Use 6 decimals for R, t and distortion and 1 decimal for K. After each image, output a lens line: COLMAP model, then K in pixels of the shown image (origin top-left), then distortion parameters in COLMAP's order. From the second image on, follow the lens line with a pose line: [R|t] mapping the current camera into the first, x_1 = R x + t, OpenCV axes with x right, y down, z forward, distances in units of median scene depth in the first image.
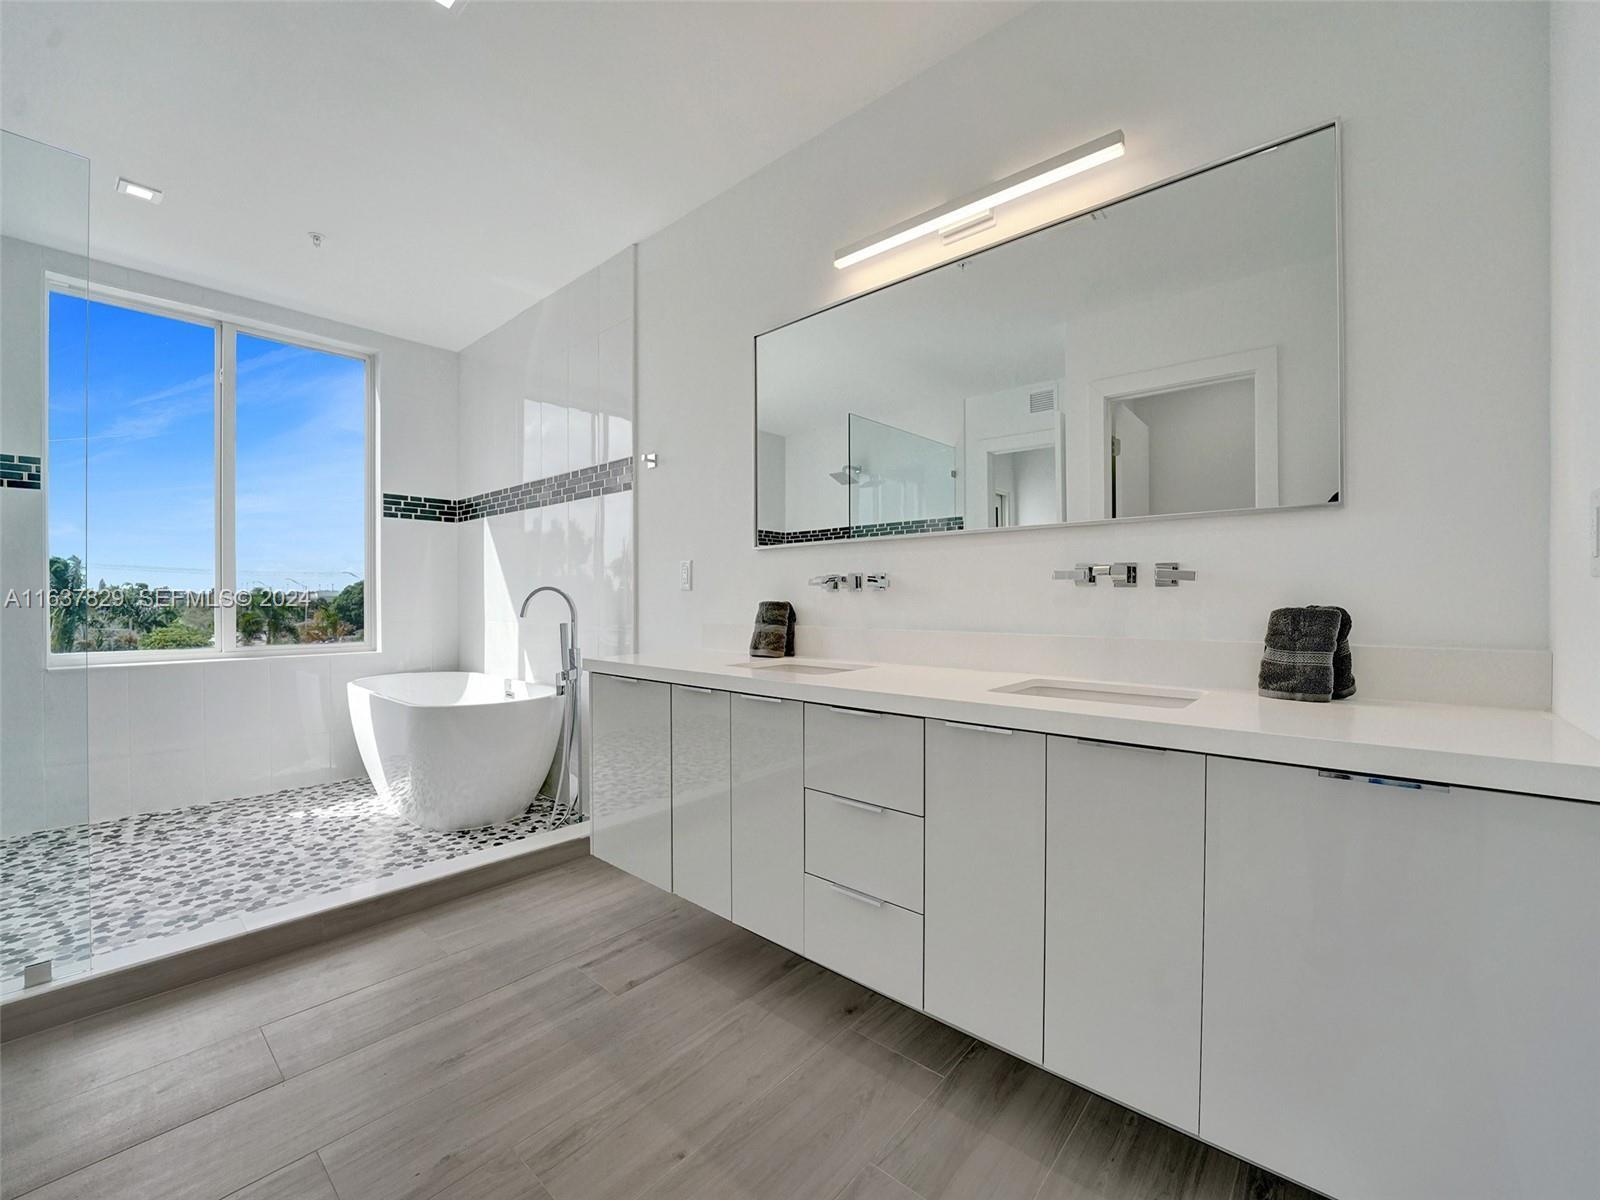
lens RADIAL K [[643.9, 0, 797.0], [0, 643.9, 599.9], [0, 0, 1]] dist [-0.025774, 0.000371]
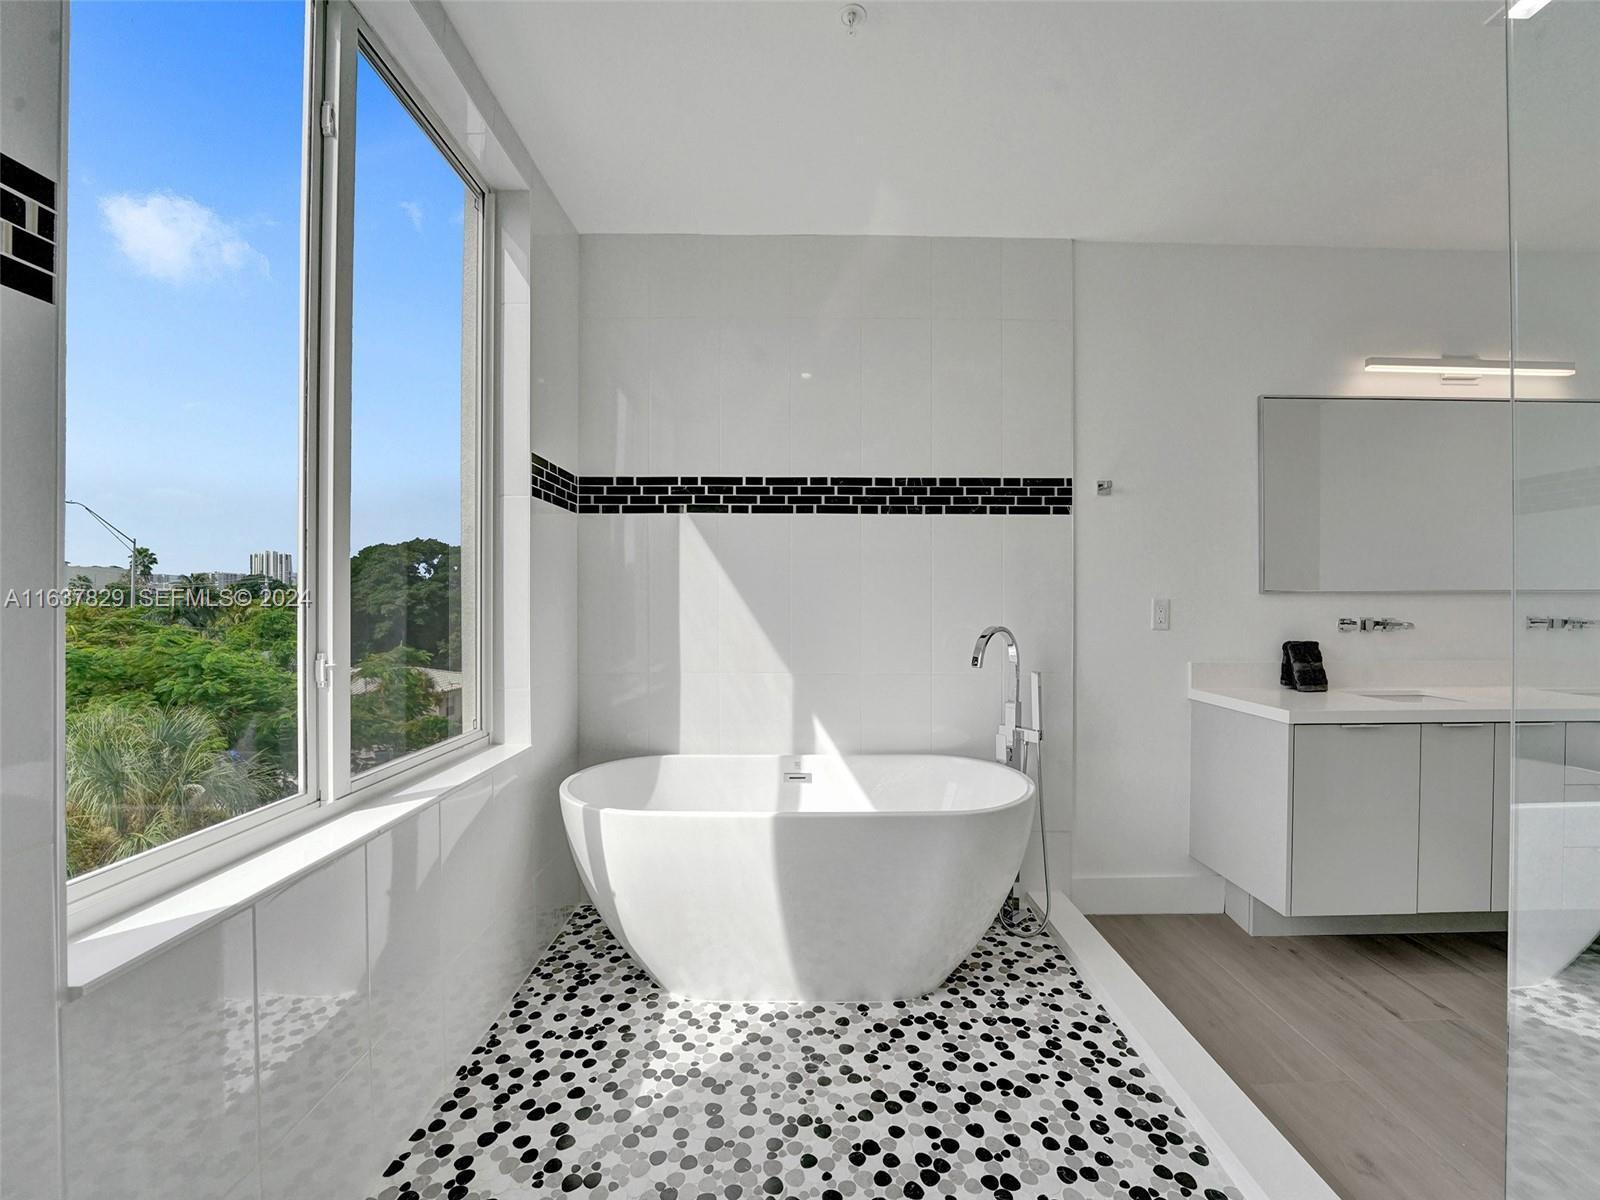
lens RADIAL K [[643.9, 0, 797.6], [0, 643.9, 602.7], [0, 0, 1]] dist [-0.025774, 0.000371]
pose [[0.751814, -0.001266, 0.659375, -1.136211], [0.000402, 0.999999, 0.001463, -0.054215], [-0.659376, -0.000835, 0.751813, 0.593877]]
